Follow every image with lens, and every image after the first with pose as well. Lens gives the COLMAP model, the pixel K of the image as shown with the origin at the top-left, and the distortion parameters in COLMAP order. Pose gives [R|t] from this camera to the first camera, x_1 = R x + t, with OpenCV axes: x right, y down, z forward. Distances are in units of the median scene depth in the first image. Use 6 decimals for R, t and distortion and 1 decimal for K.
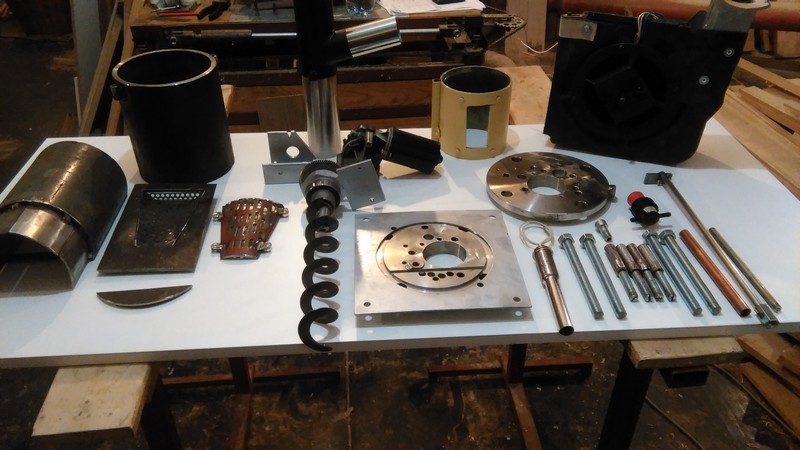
lens RADIAL K [[641.7, 0, 400.0], [0, 641.7, 225.0], [0, 0, 1]] dist [0.082391, -0.113059]
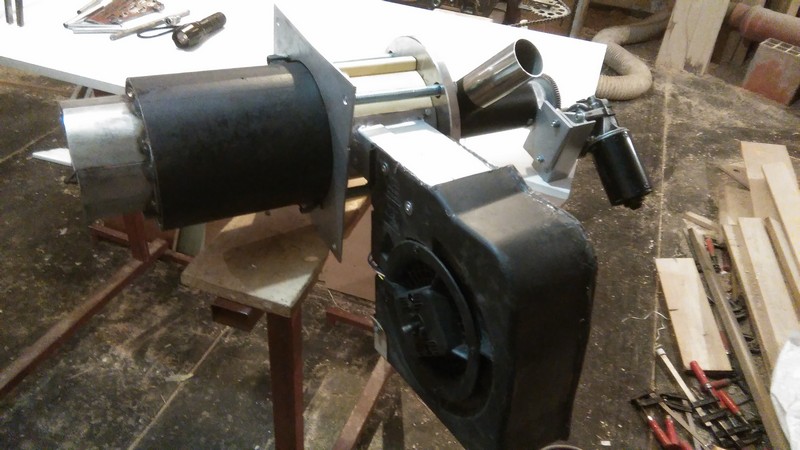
lens RADIAL K [[641.7, 0, 400.0], [0, 641.7, 225.0], [0, 0, 1]] dist [0.082391, -0.113059]
pose [[0.904274, 0.314383, -0.288881, 0.730594], [-0.303206, 0.949224, 0.083908, -0.158210], [0.300592, 0.011714, 0.953681, 0.388184]]
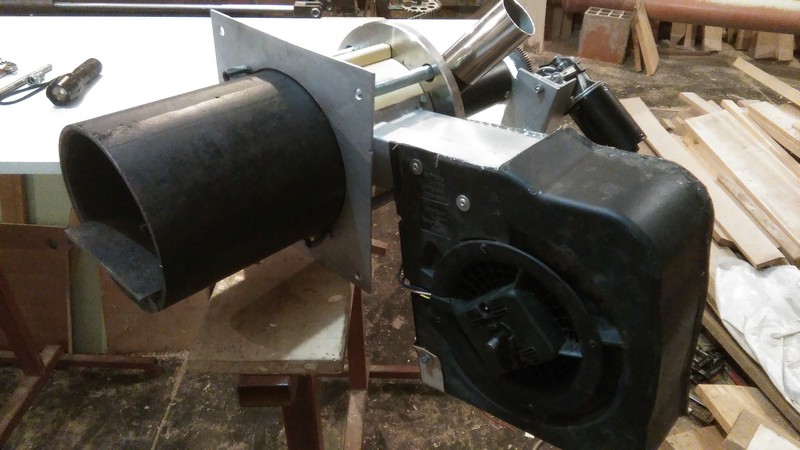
lens RADIAL K [[641.7, 0, 400.0], [0, 641.7, 225.0], [0, 0, 1]] dist [0.082391, -0.113059]
pose [[0.993681, 0.064497, -0.091857, 0.536954], [-0.064553, 0.997911, 0.002356, -0.099755], [0.091817, 0.003589, 0.995769, 0.462913]]
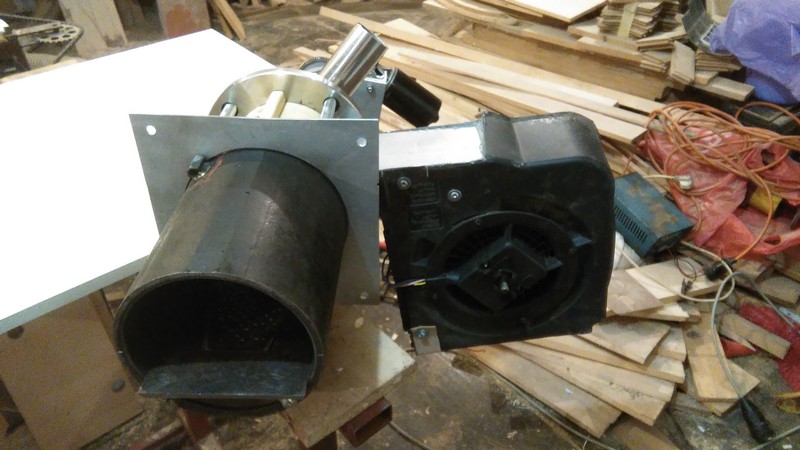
lens RADIAL K [[649.7, 0, 400.0], [0, 649.7, 225.0], [0, 0, 1]] dist [0.085013, -0.117706]
pose [[0.814812, -0.350352, 0.461882, 0.151911], [0.327230, 0.935620, 0.132425, -0.204534], [-0.478541, 0.043241, 0.877000, 0.439753]]
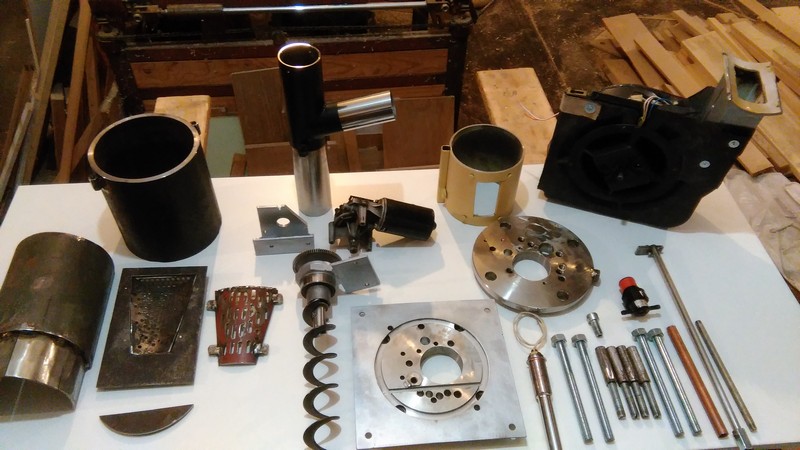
lens RADIAL K [[641.7, 0, 400.0], [0, 641.7, 225.0], [0, 0, 1]] dist [0.082391, -0.113059]
pose [[0.998988, -0.004105, 0.044787, -0.038629], [-0.005397, 0.977686, 0.210000, -0.360603], [-0.044650, -0.210030, 0.976675, 0.046732]]
